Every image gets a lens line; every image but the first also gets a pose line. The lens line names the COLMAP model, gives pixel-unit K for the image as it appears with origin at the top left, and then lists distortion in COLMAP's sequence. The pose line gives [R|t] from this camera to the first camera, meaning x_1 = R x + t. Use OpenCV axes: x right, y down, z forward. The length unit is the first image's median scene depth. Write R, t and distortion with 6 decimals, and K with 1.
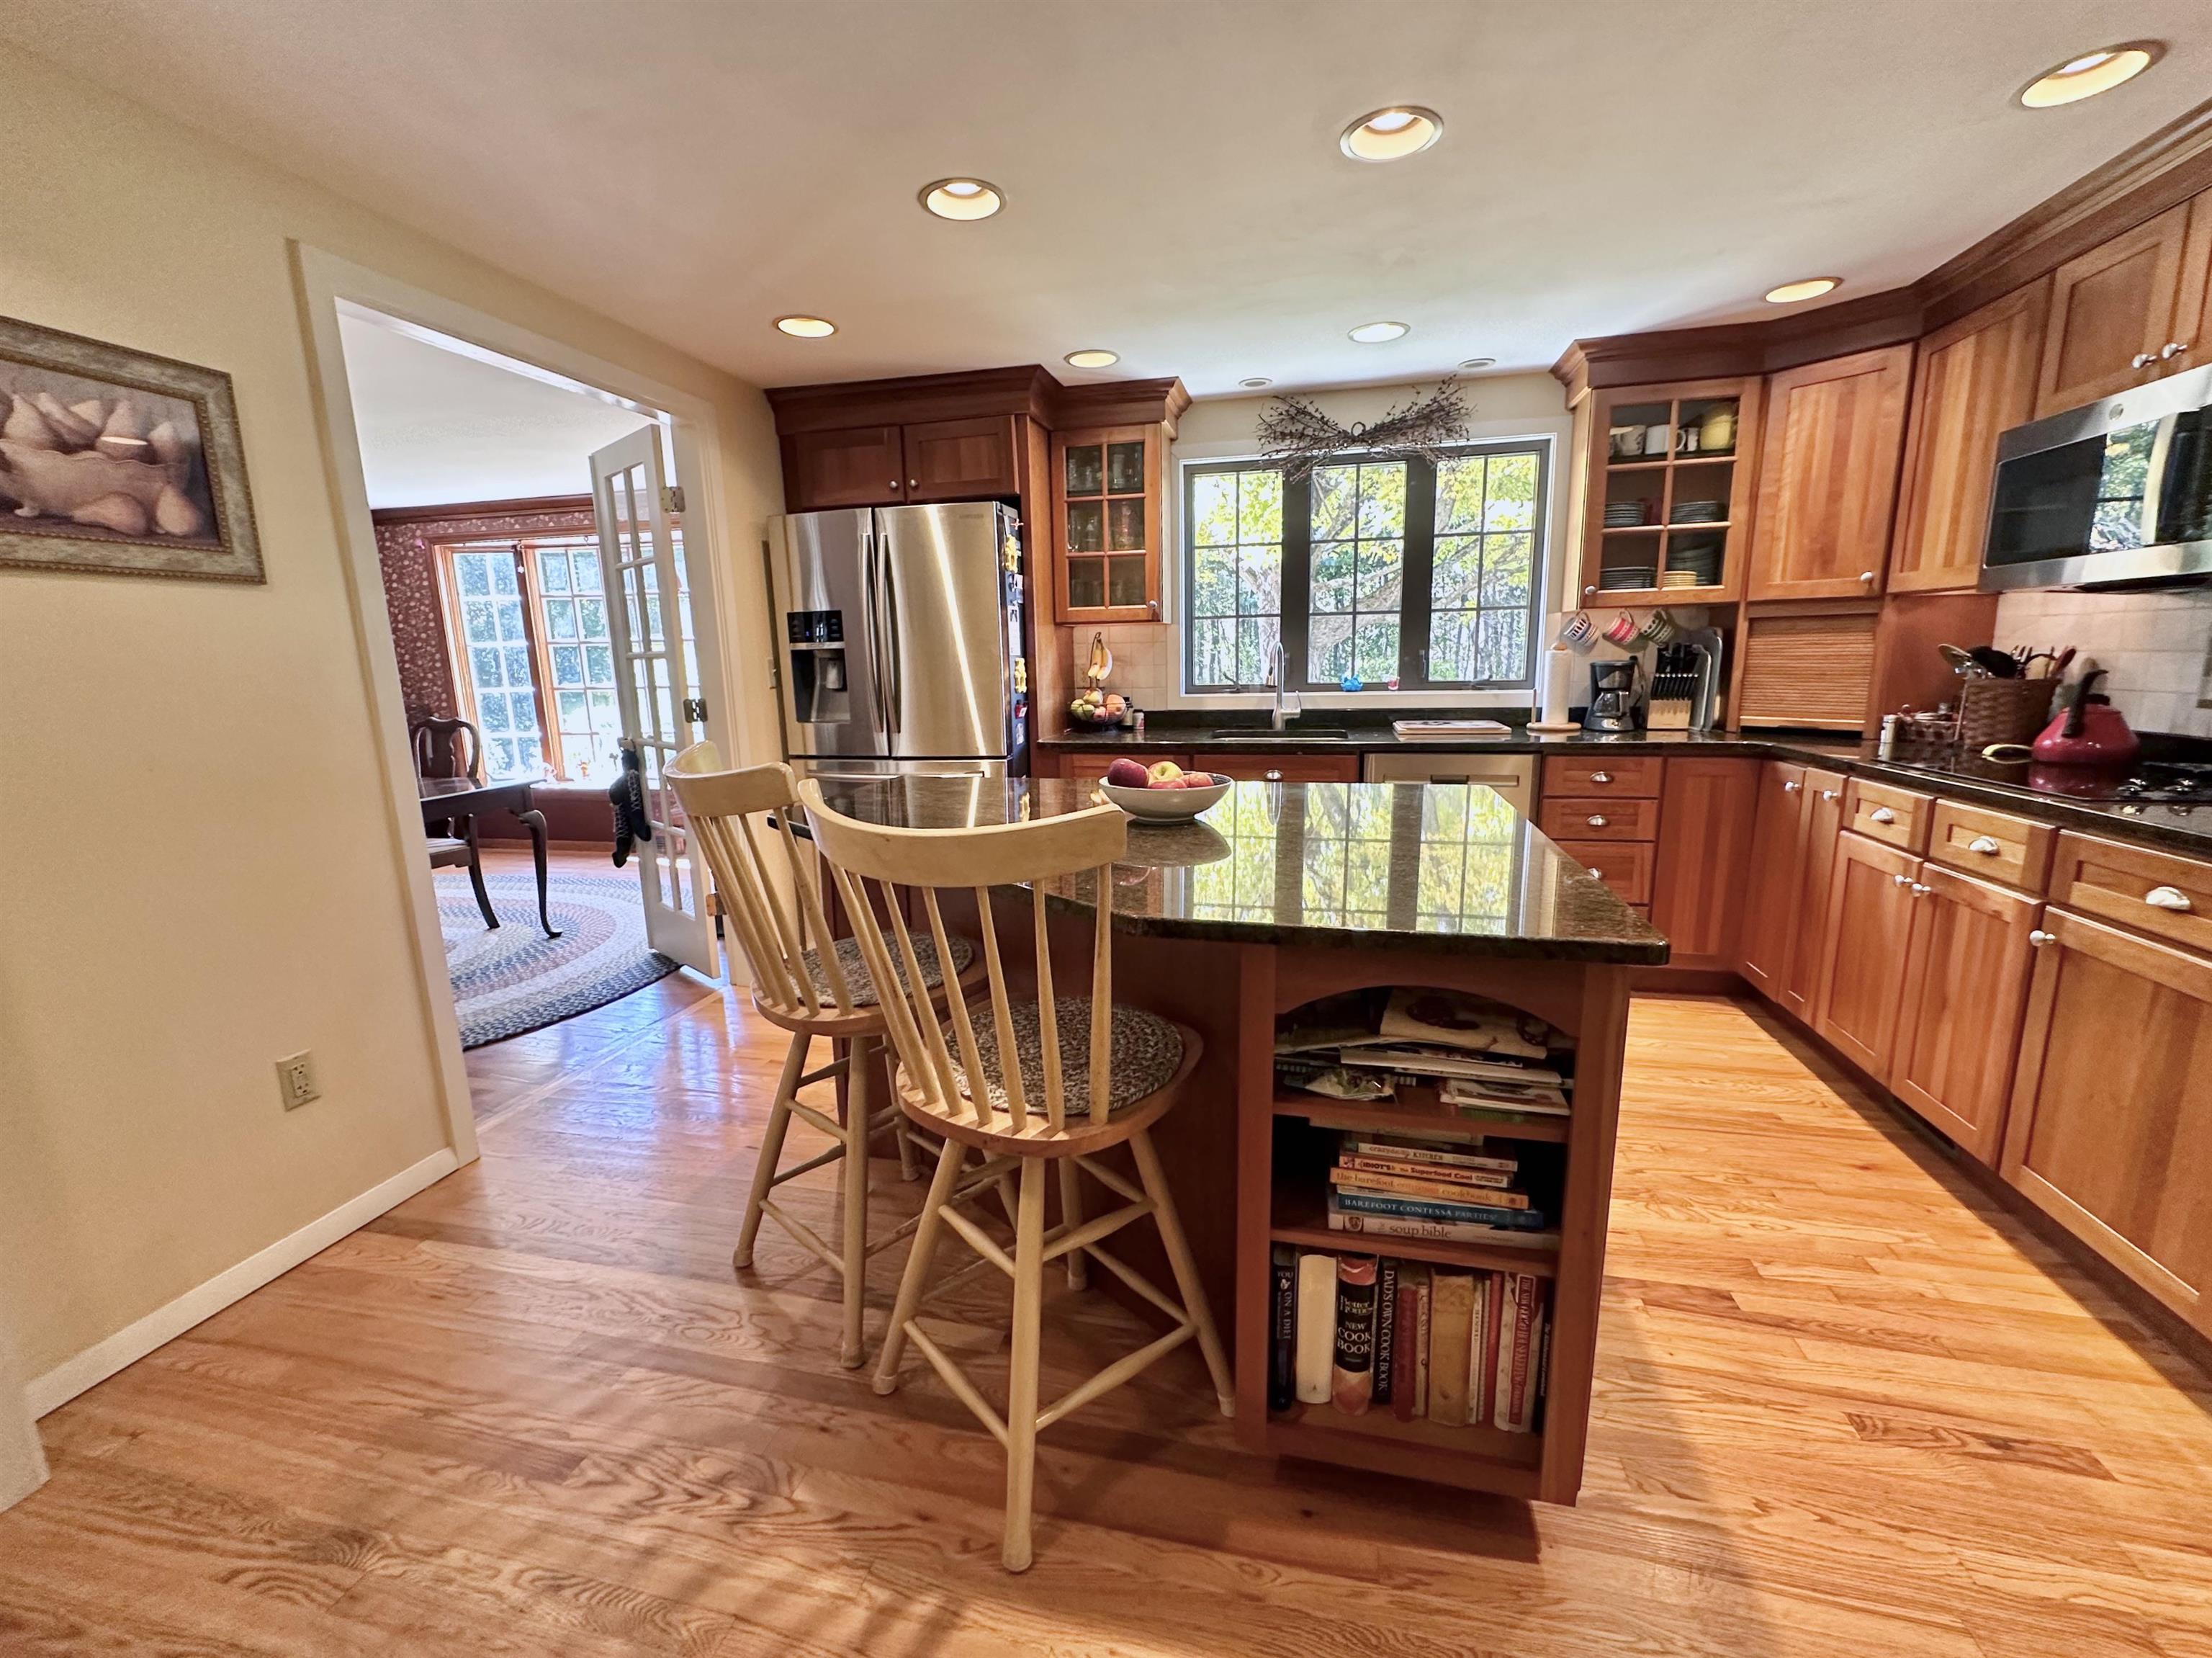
lens RADIAL K [[905.7, 0, 1103.8], [0, 905.7, 828.6], [0, 0, 1]] dist [-0.002129, 0.000083]
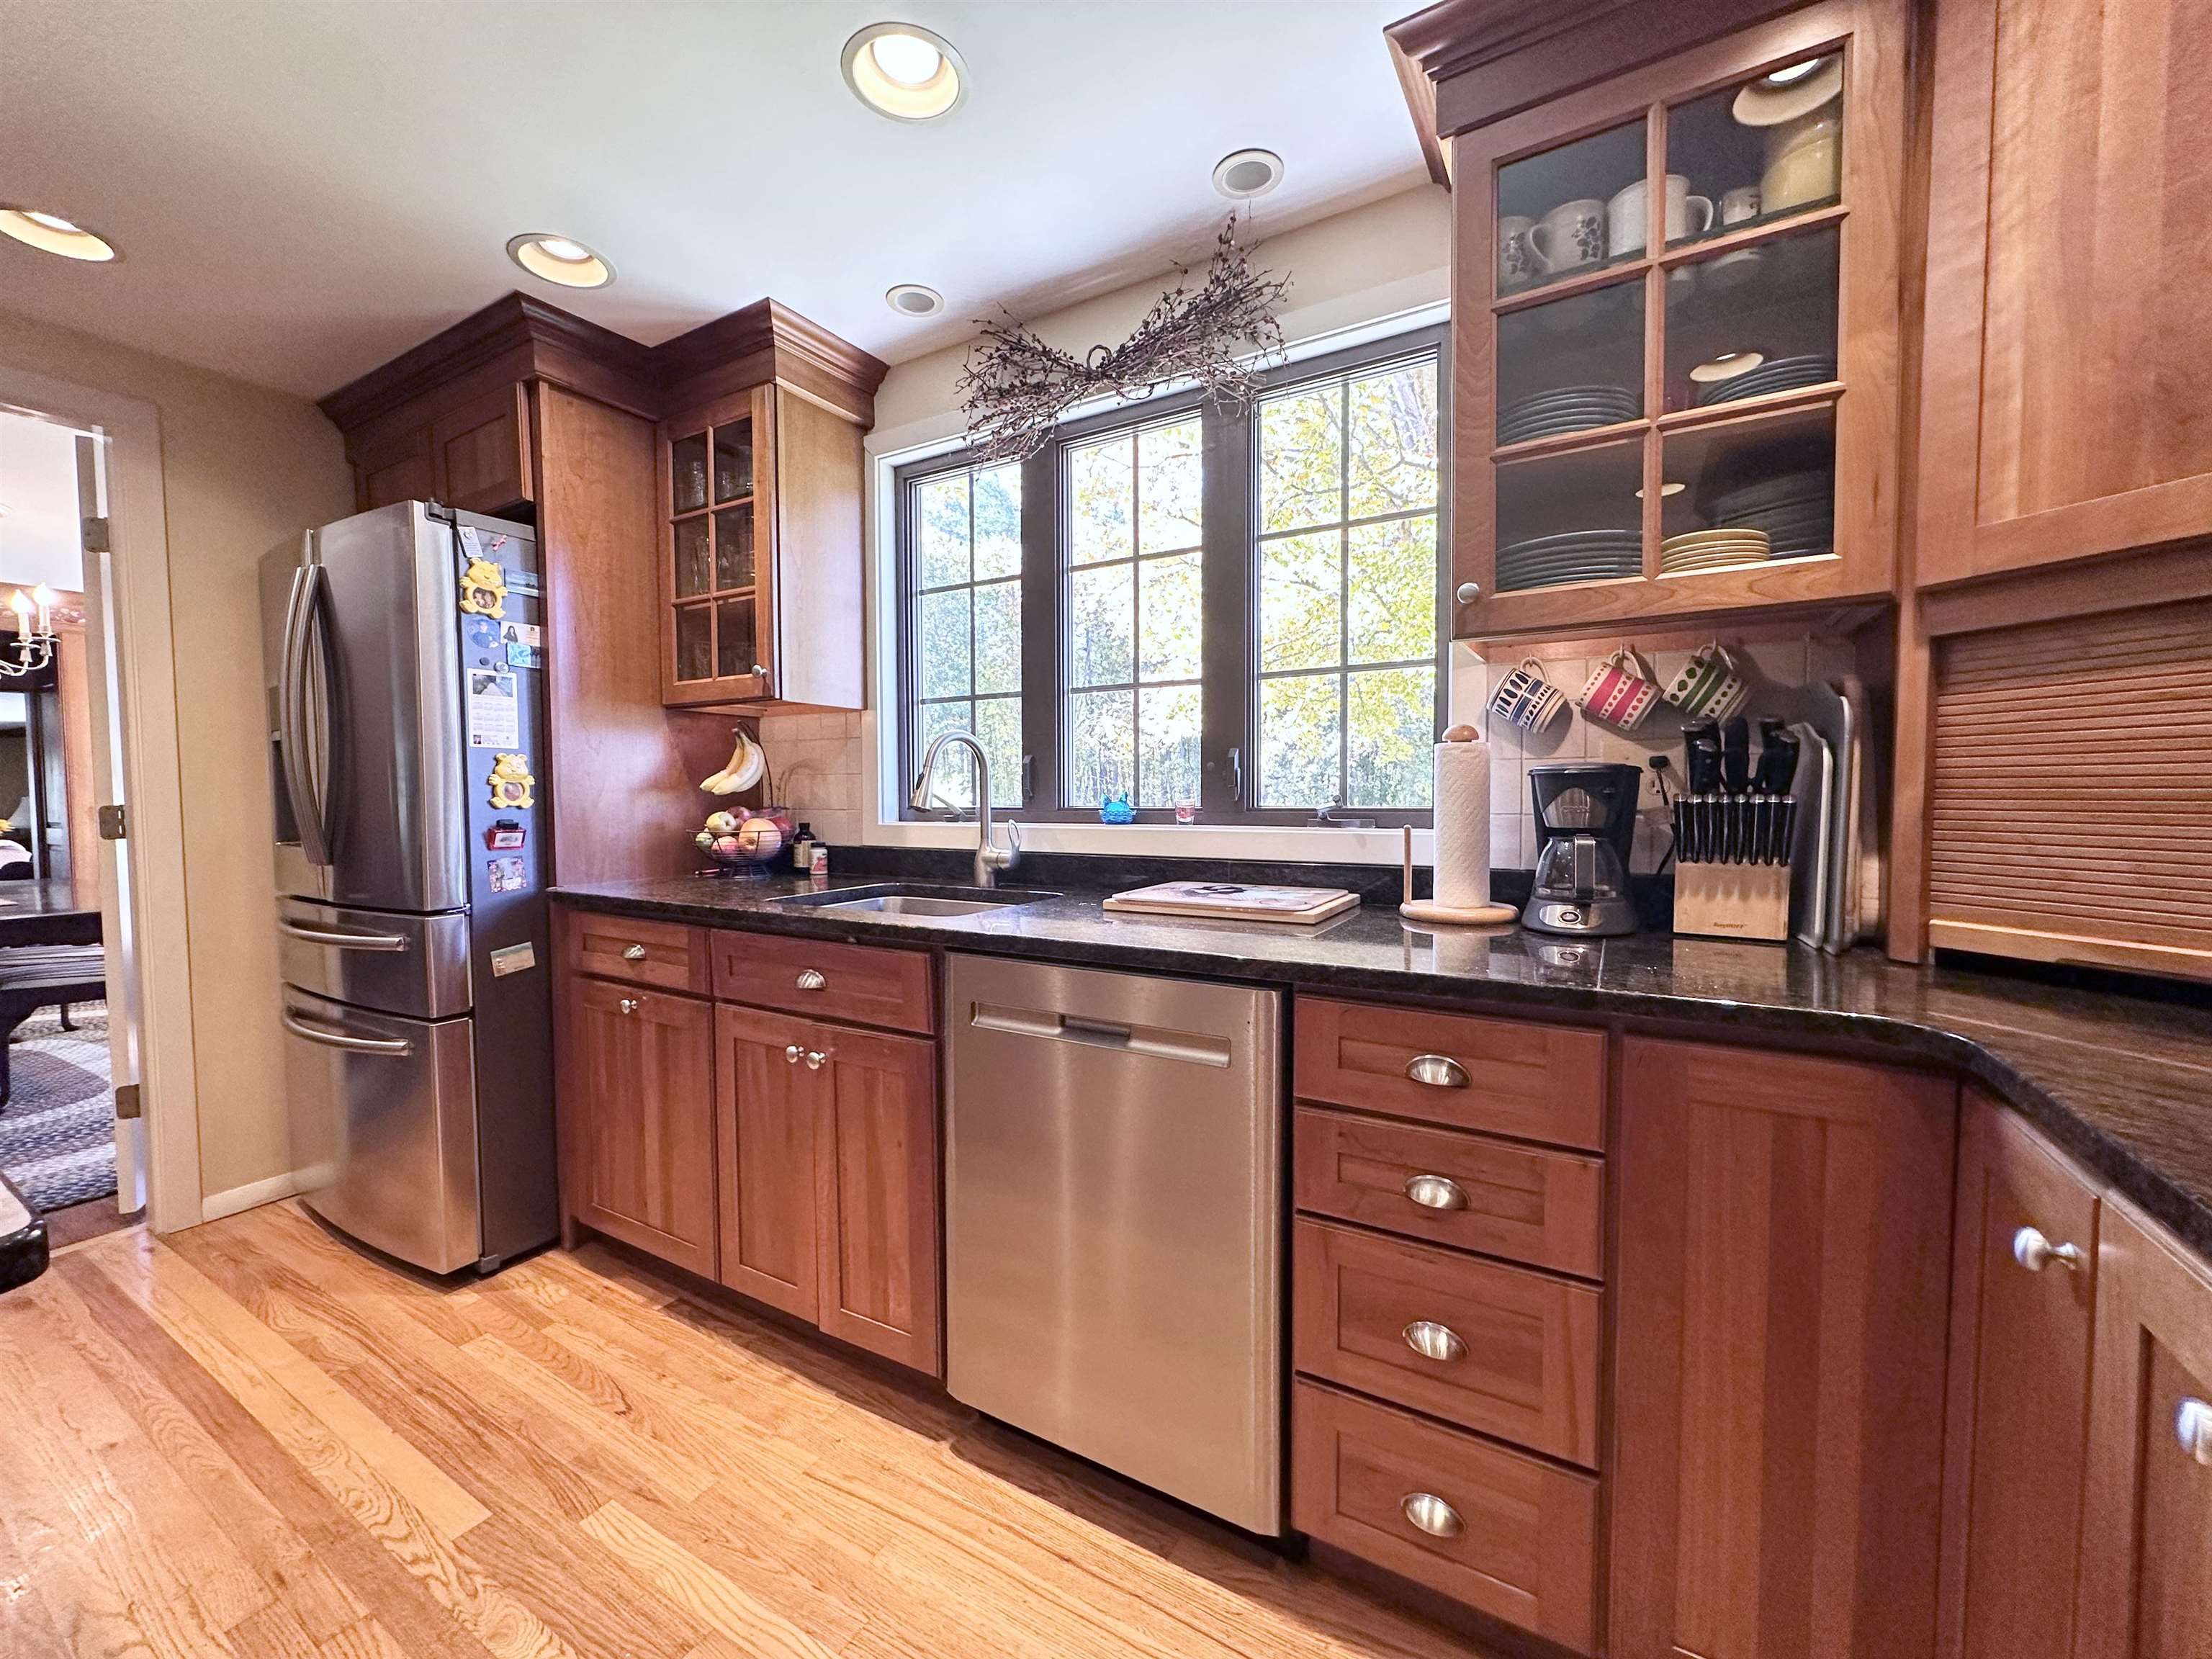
lens RADIAL K [[875.4, 0, 1104.2], [0, 875.4, 828.2], [0, 0, 1]] dist [-0.001767, 0.000088]
pose [[0.955203, 0.027703, -0.294652, 0.482532], [-0.069642, 0.988691, -0.132812, -0.088604], [0.287641, 0.147383, 0.946330, 0.569082]]
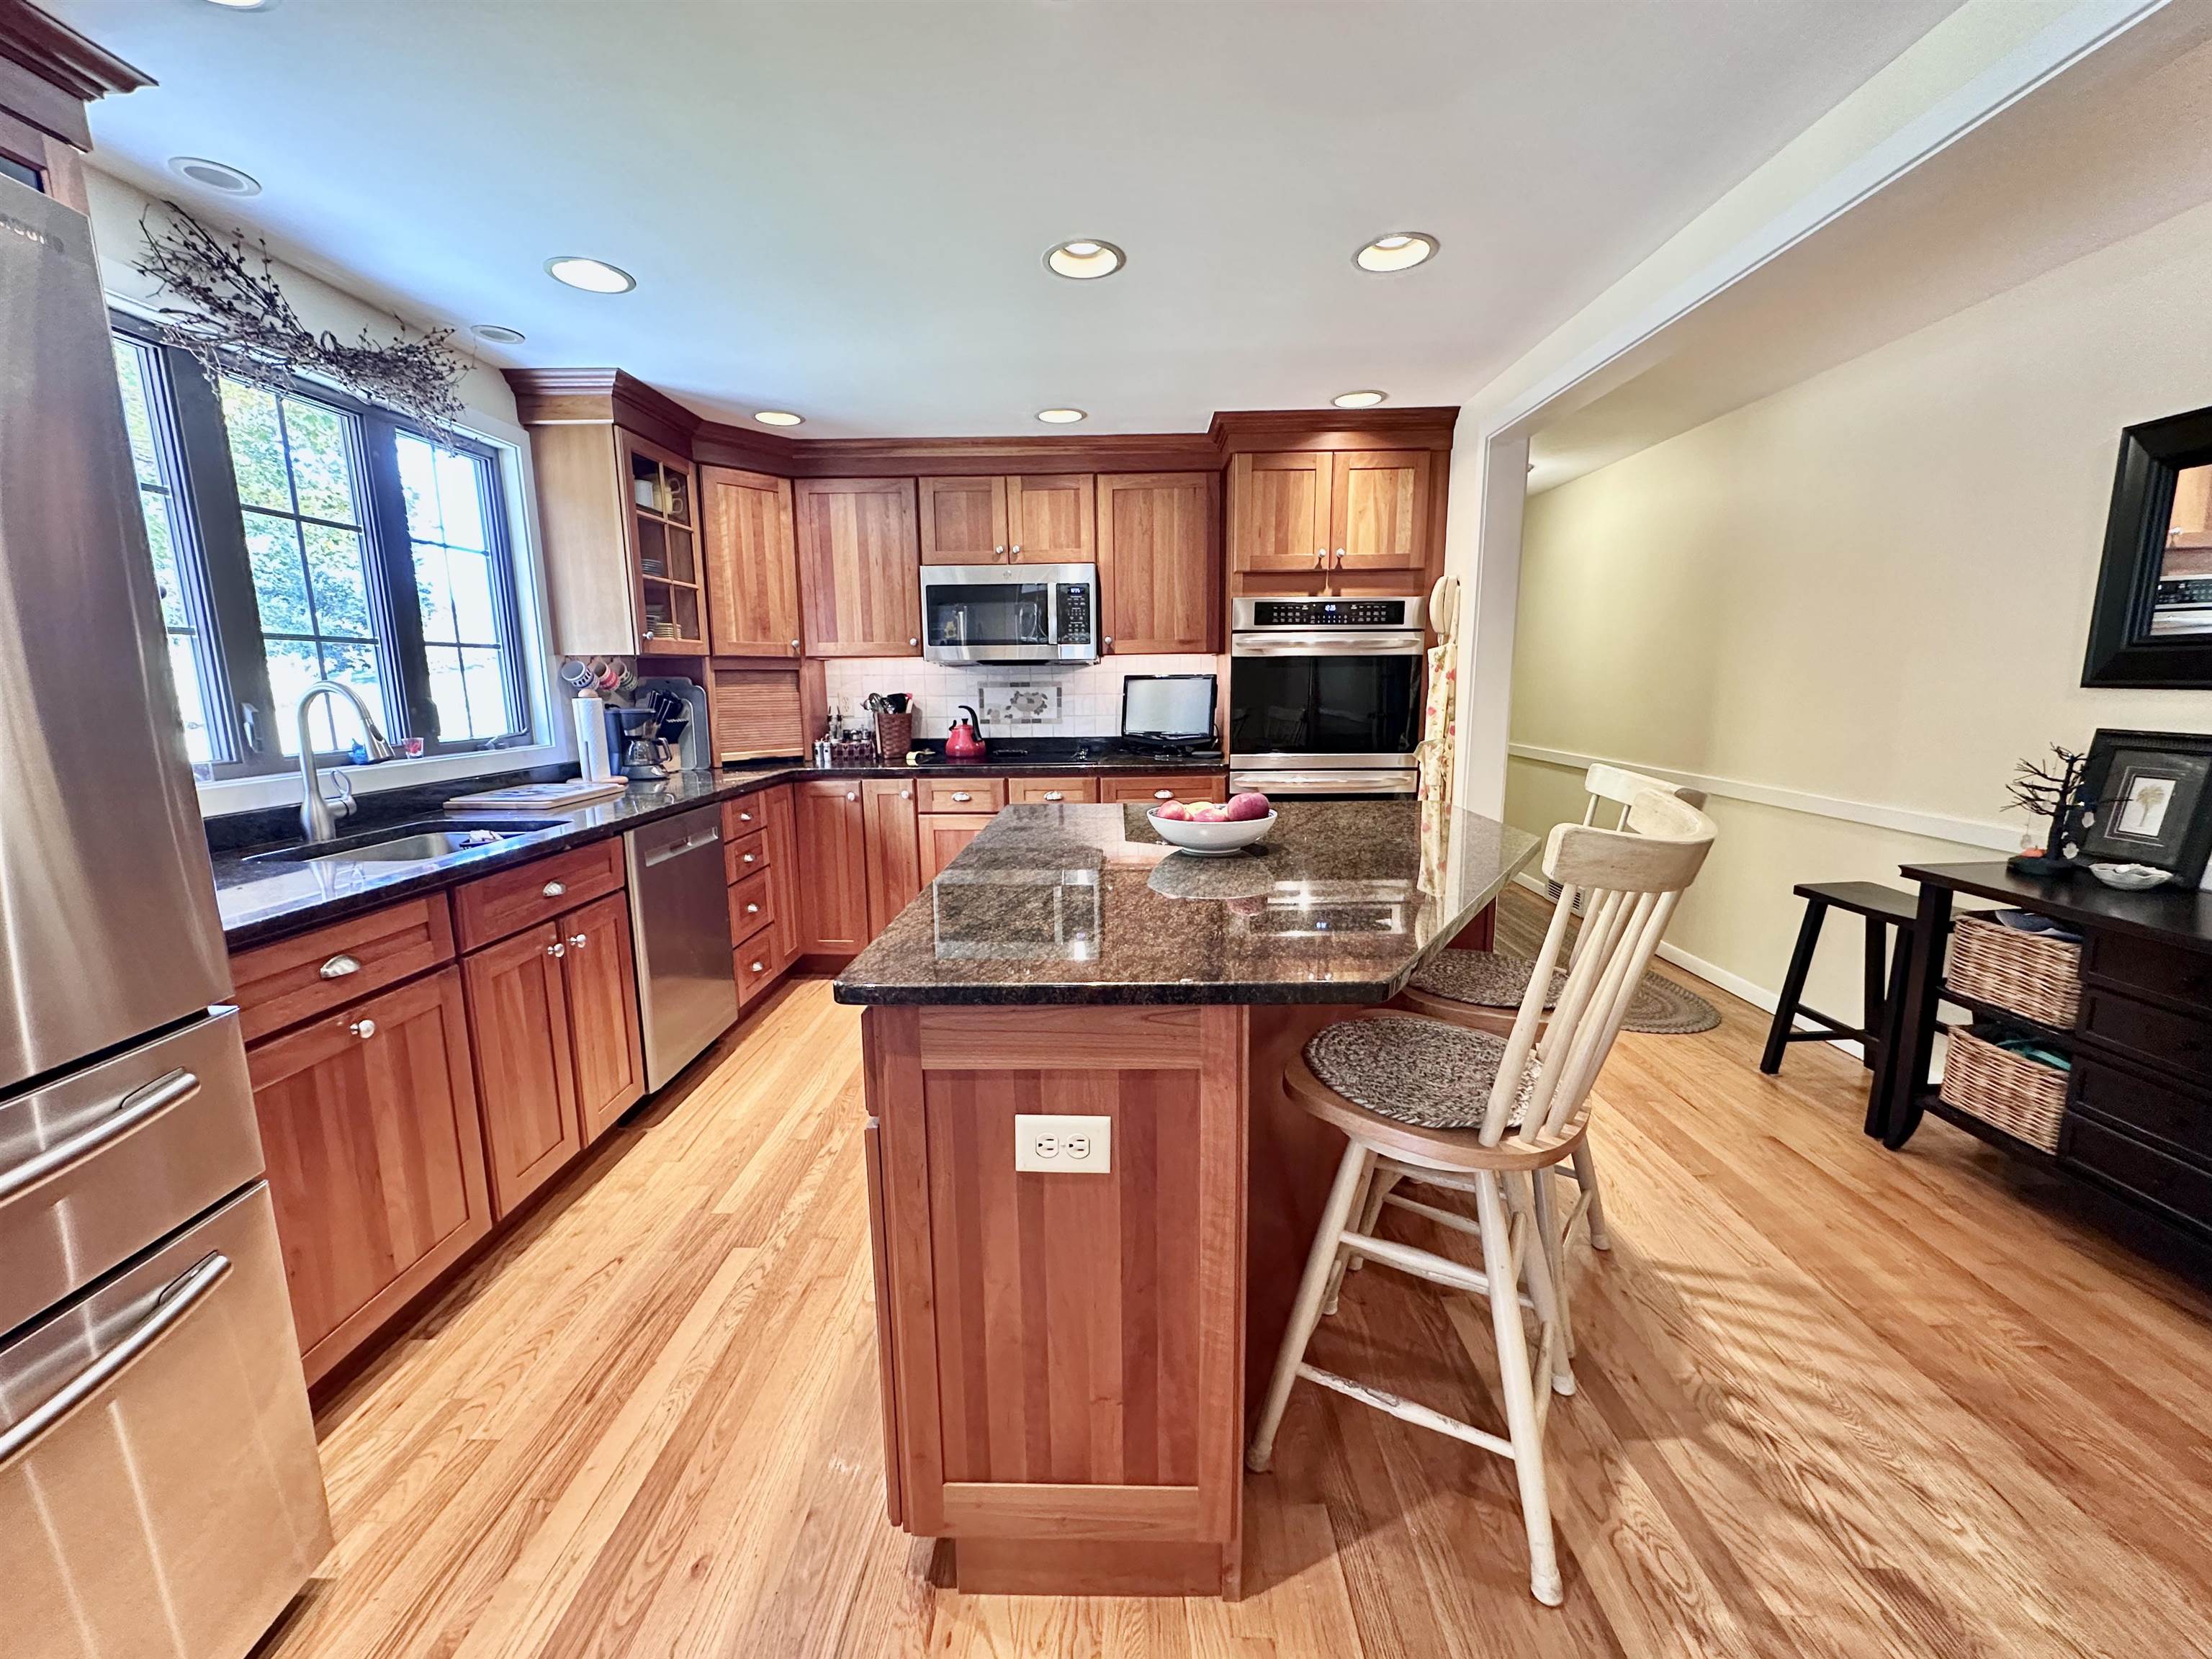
lens RADIAL K [[875.4, 0, 1104.2], [0, 875.4, 828.2], [0, 0, 1]] dist [-0.001767, 0.000088]
pose [[-0.212032, -0.141436, 0.966974, -0.484541], [0.196533, 0.963085, 0.183962, -0.136785], [-0.957297, 0.229048, -0.176408, 0.722186]]
